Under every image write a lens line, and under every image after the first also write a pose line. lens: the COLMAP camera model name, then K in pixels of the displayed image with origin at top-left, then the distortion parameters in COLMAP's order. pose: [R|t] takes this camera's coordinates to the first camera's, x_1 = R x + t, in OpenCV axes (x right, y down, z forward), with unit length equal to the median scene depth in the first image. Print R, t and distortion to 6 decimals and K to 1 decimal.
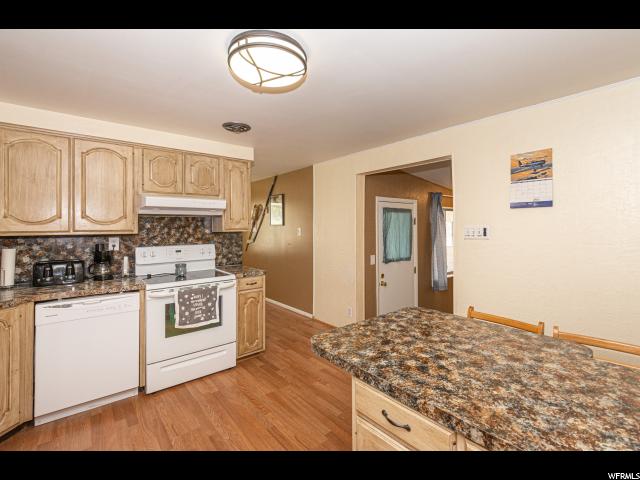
lens RADIAL K [[292.8, 0, 320.4], [0, 292.8, 229.4], [0, 0, 1]] dist [-0.001896, -0.000336]
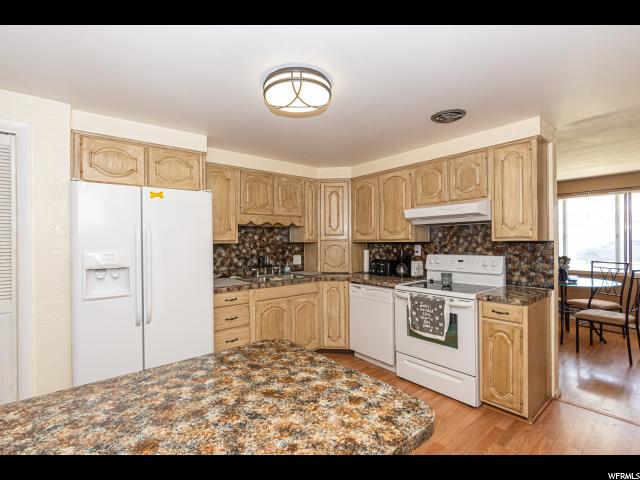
lens RADIAL K [[303.4, 0, 317.1], [0, 303.4, 246.1], [0, 0, 1]] dist [-0.000842, 0.000288]
pose [[-0.000348, 0.022676, -0.999743, 0.541122], [0.001382, 0.999742, 0.022676, 0.003183], [0.999999, -0.001374, -0.000379, 0.571488]]
